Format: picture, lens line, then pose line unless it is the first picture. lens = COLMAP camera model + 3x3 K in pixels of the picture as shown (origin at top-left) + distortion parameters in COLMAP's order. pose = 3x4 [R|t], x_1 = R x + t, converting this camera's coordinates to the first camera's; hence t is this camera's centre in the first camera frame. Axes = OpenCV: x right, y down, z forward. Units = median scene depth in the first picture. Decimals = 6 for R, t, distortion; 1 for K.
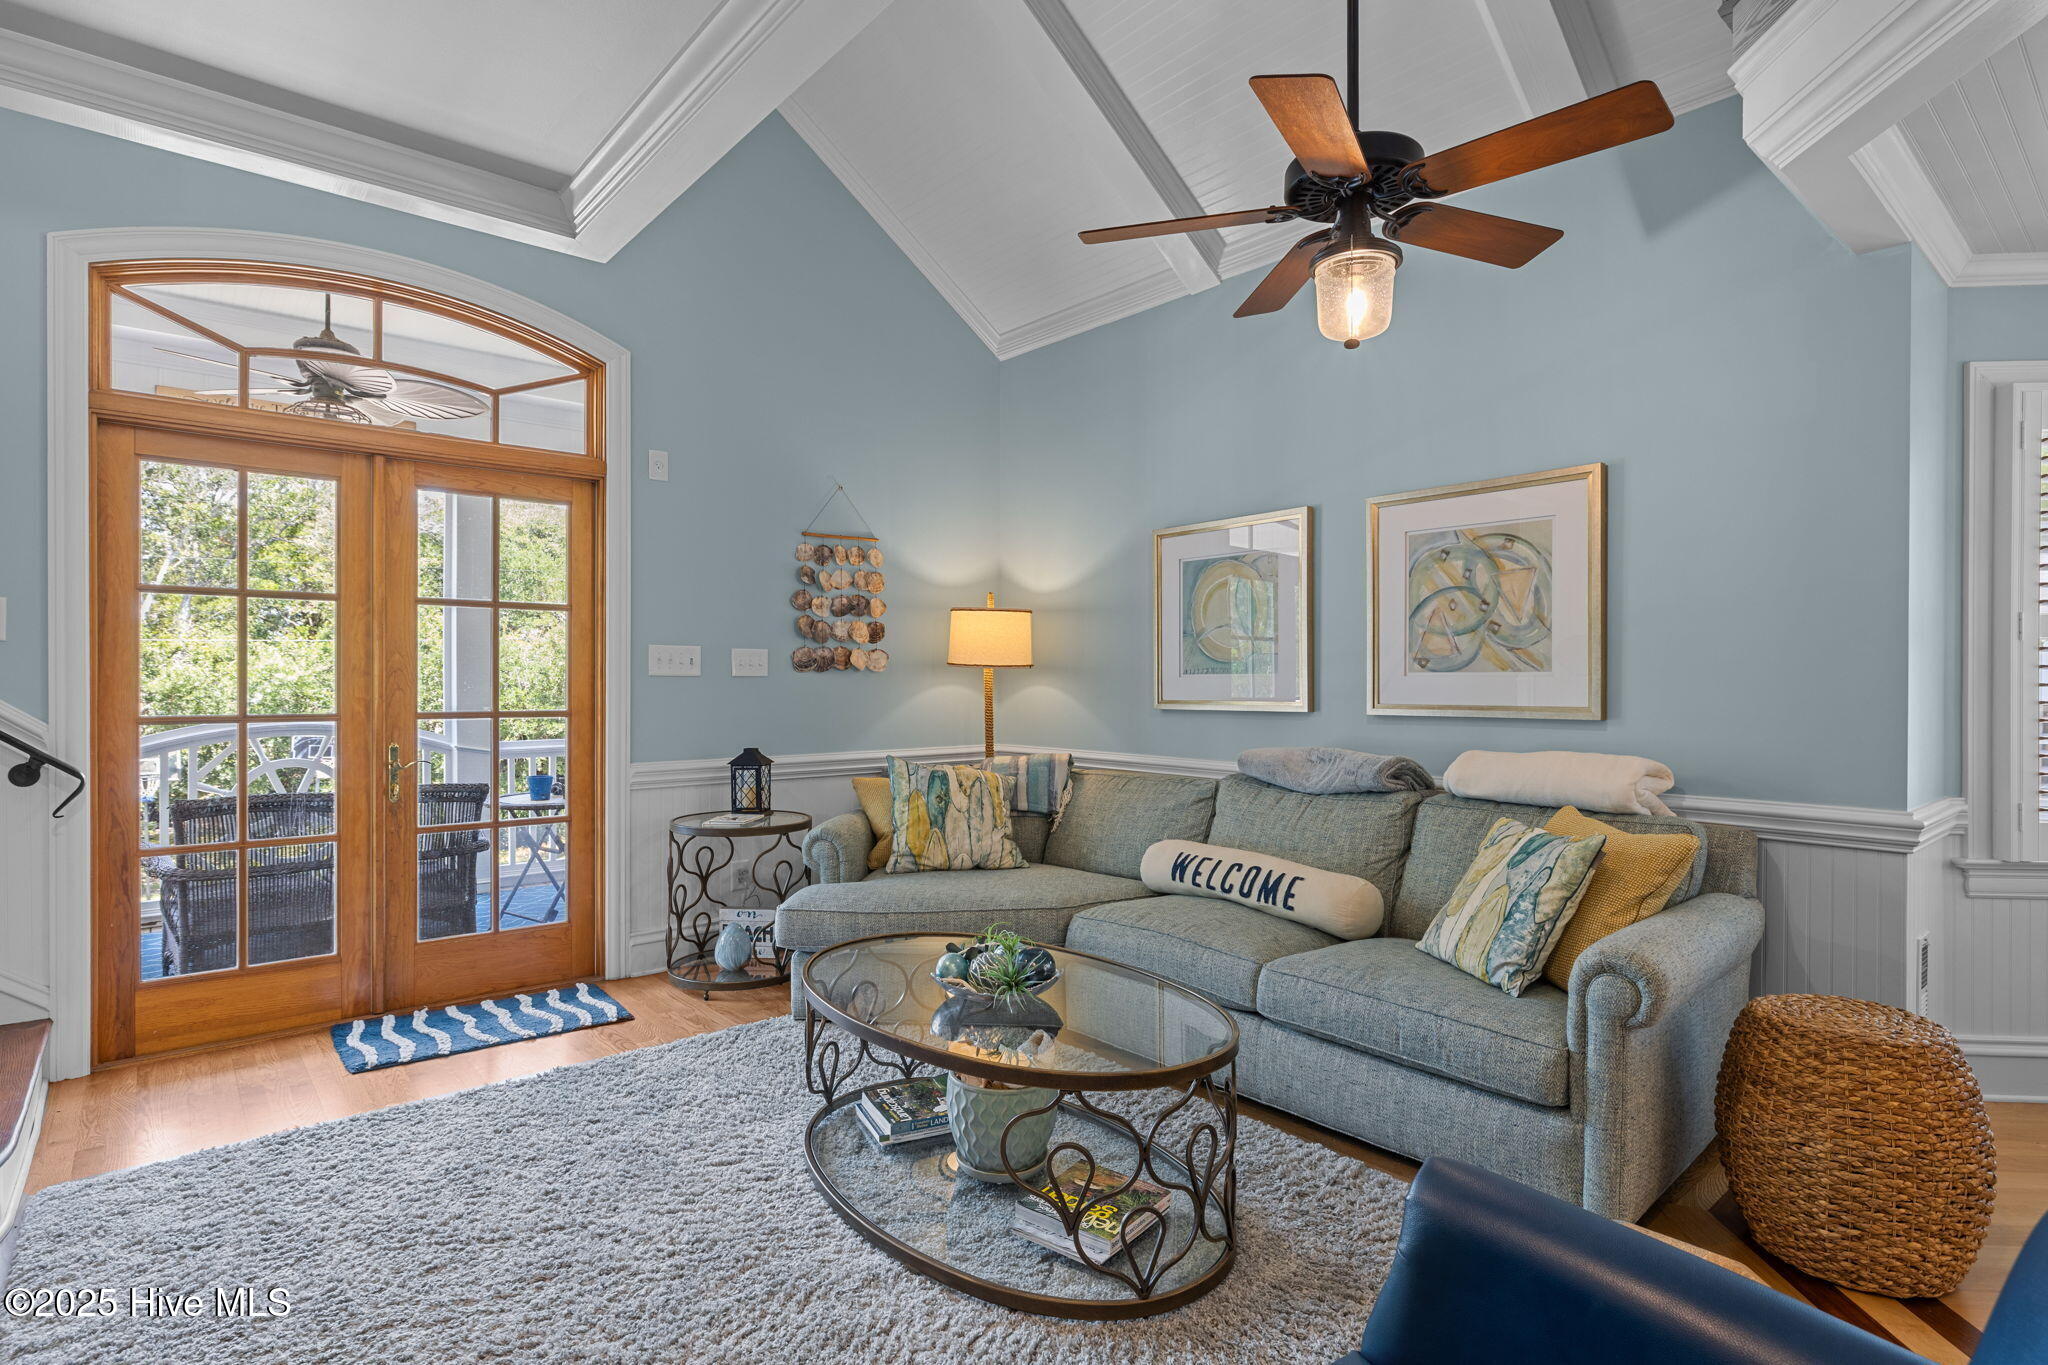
lens RADIAL K [[1069.7, 0, 1024.0], [0, 1069.7, 682.5], [0, 0, 1]] dist [-0.001110, -0.000187]
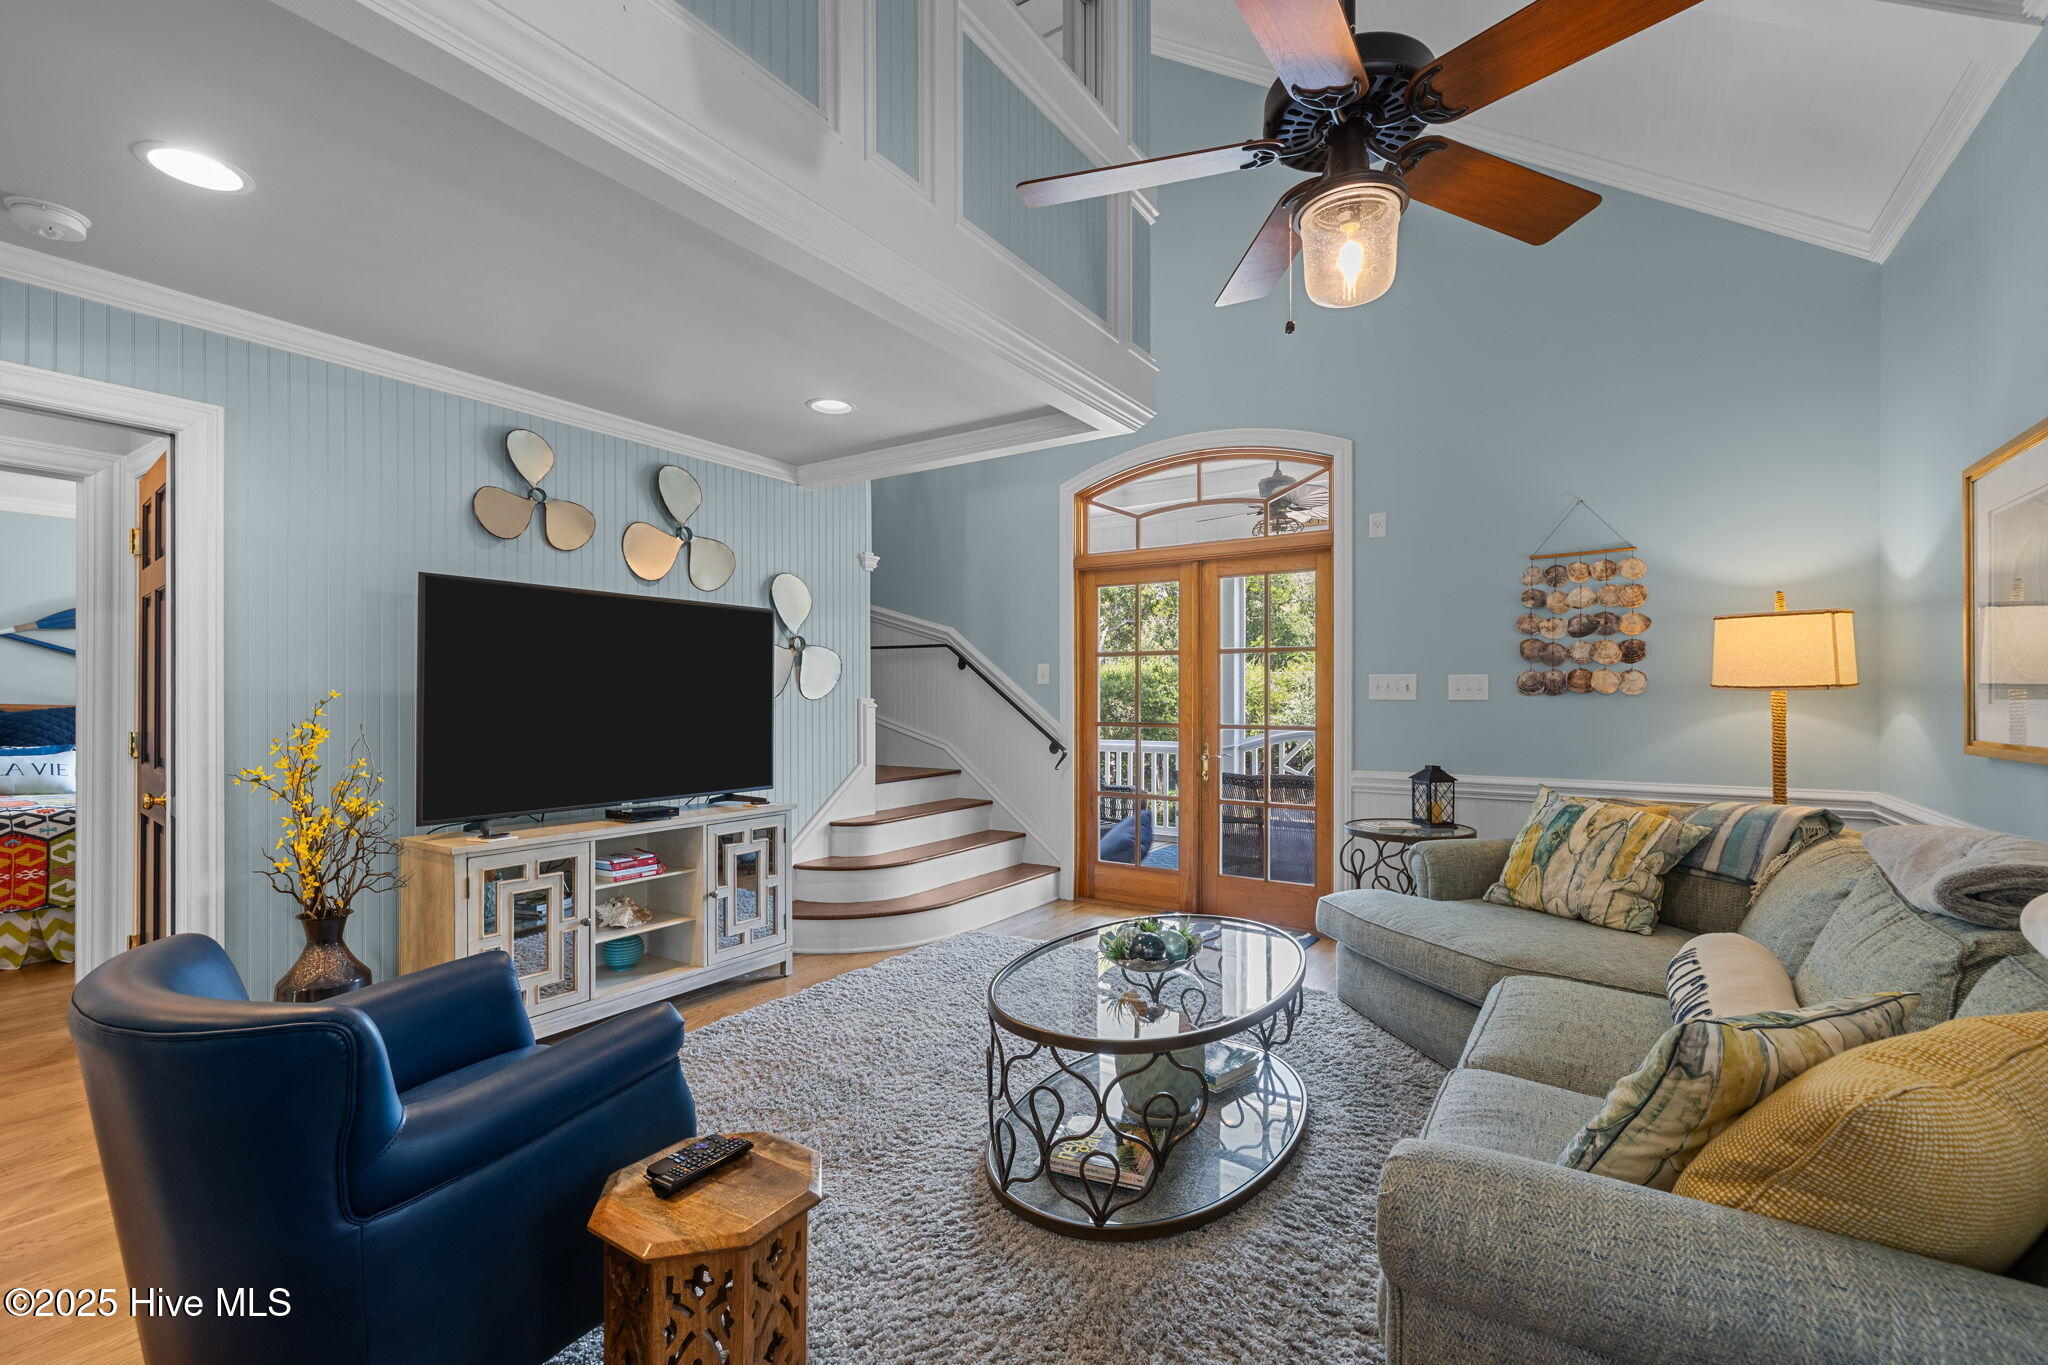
lens RADIAL K [[955.5, 0, 1039.4], [0, 955.5, 692.0], [0, 0, 1]] dist [0.002761, 0.000145]
pose [[0.239293, -0.001788, -0.970946, 0.593251], [0.004653, 0.999989, -0.000695, -0.015803], [0.970936, -0.004352, 0.239299, 0.359993]]
